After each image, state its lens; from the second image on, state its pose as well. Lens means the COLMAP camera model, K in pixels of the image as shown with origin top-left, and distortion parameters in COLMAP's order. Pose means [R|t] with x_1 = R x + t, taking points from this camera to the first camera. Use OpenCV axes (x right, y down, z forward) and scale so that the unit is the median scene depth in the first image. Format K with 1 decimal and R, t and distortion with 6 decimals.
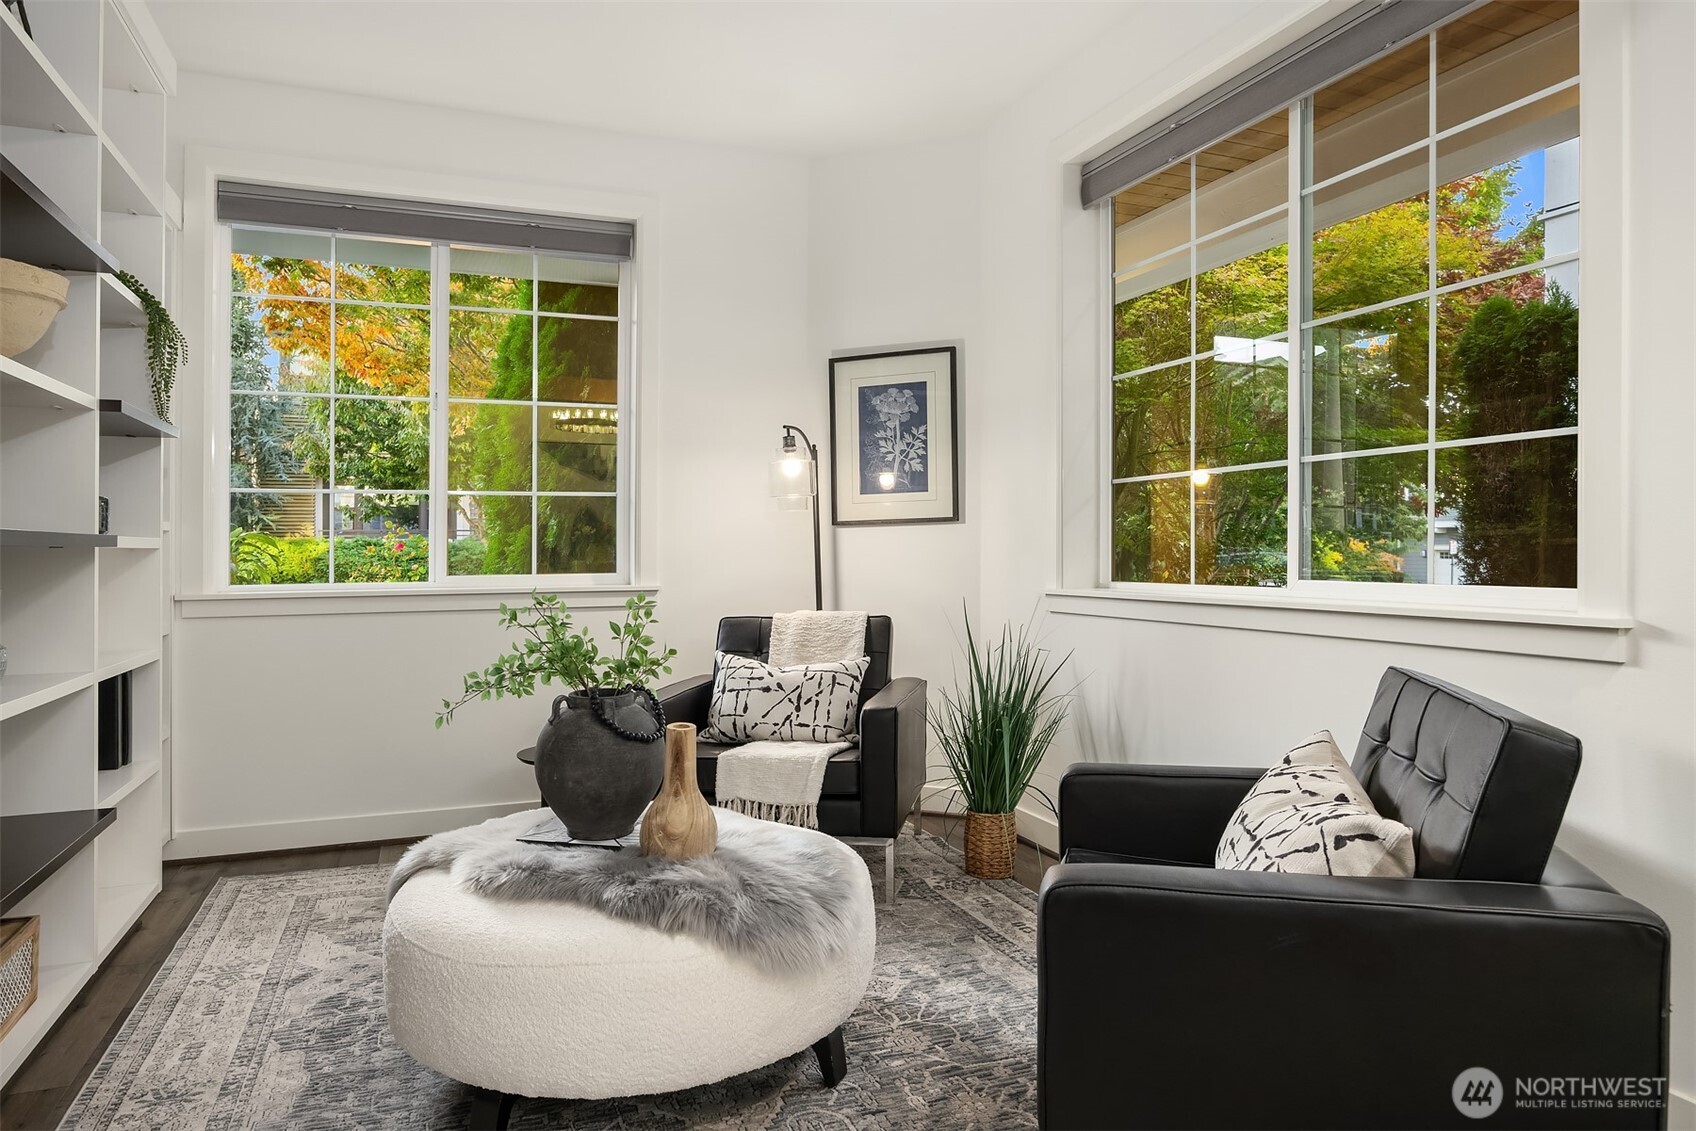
lens RADIAL K [[1088.4, 0, 848.0], [0, 1088.4, 565.5], [0, 0, 1]] dist [-0.000384, -0.001702]
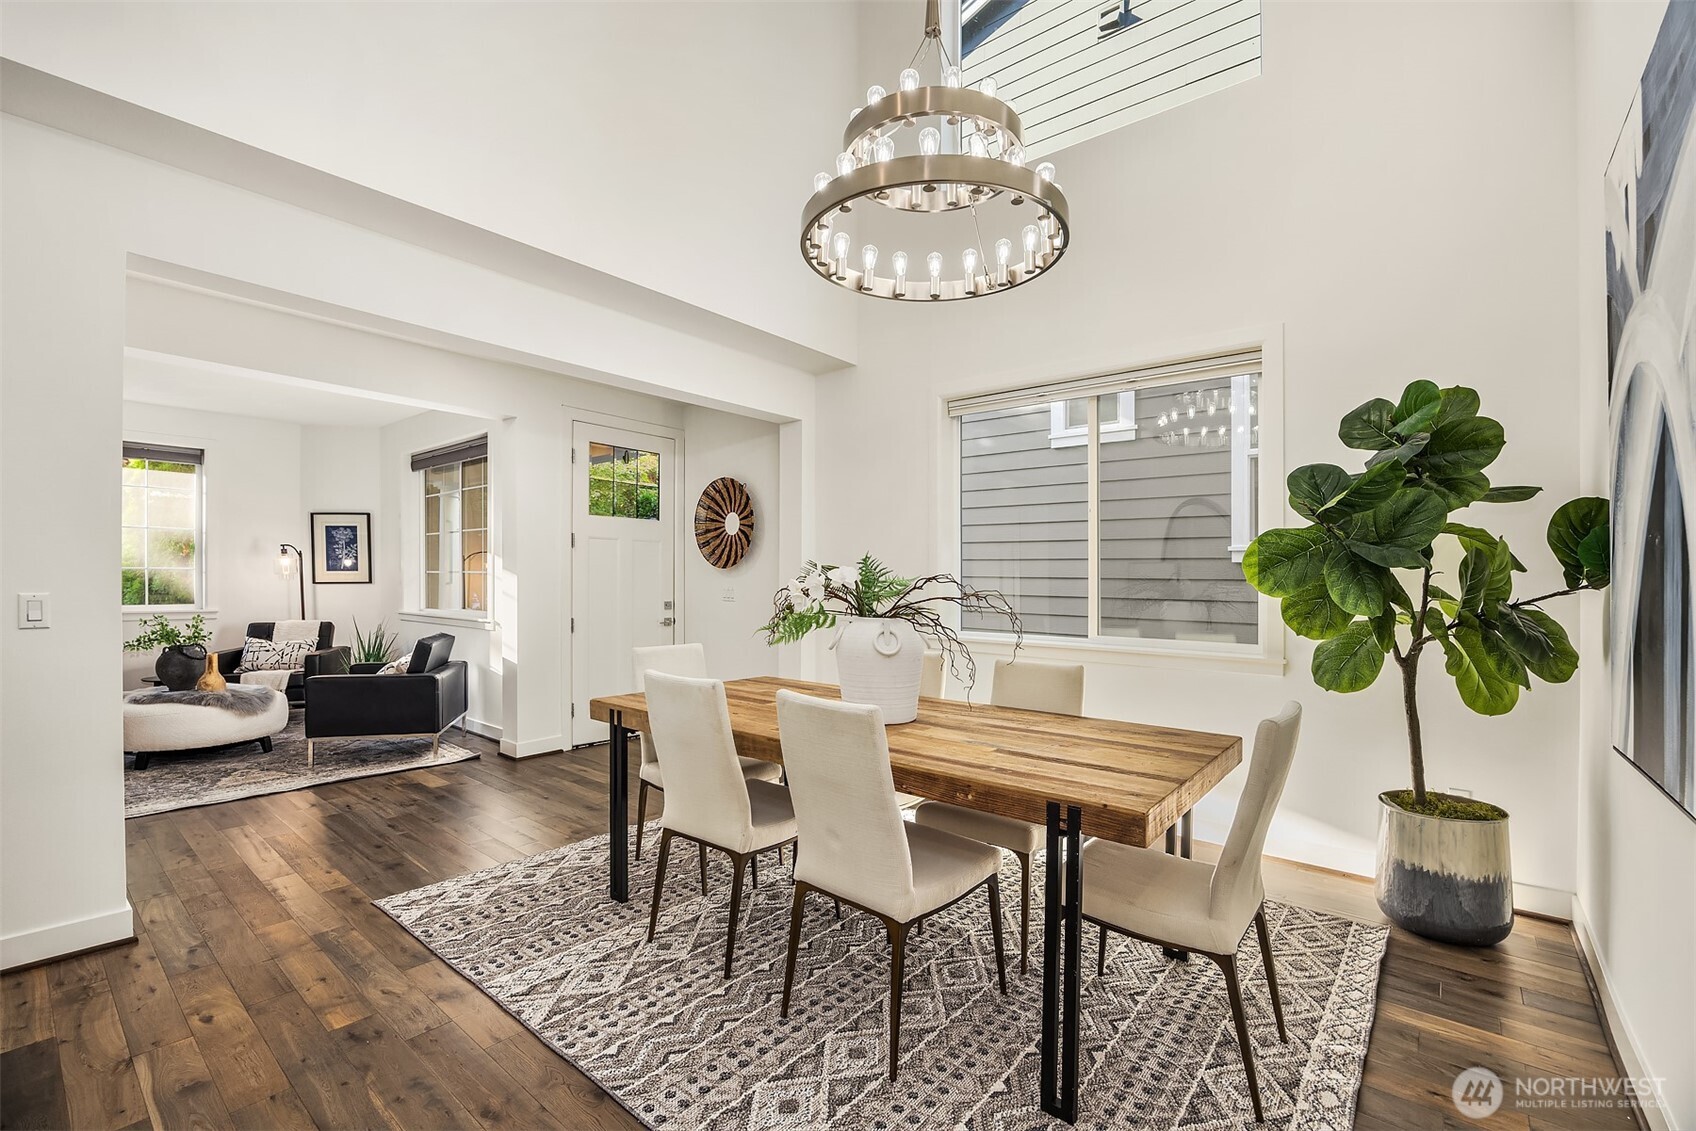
lens RADIAL K [[744.0, 0, 845.4], [0, 744.0, 605.9], [0, 0, 1]] dist [-0.002710, -0.000335]
pose [[0.881162, -0.002888, 0.472806, 0.271048], [-0.008560, 0.999720, 0.022059, -0.038714], [-0.472737, -0.023484, 0.880890, -1.083430]]
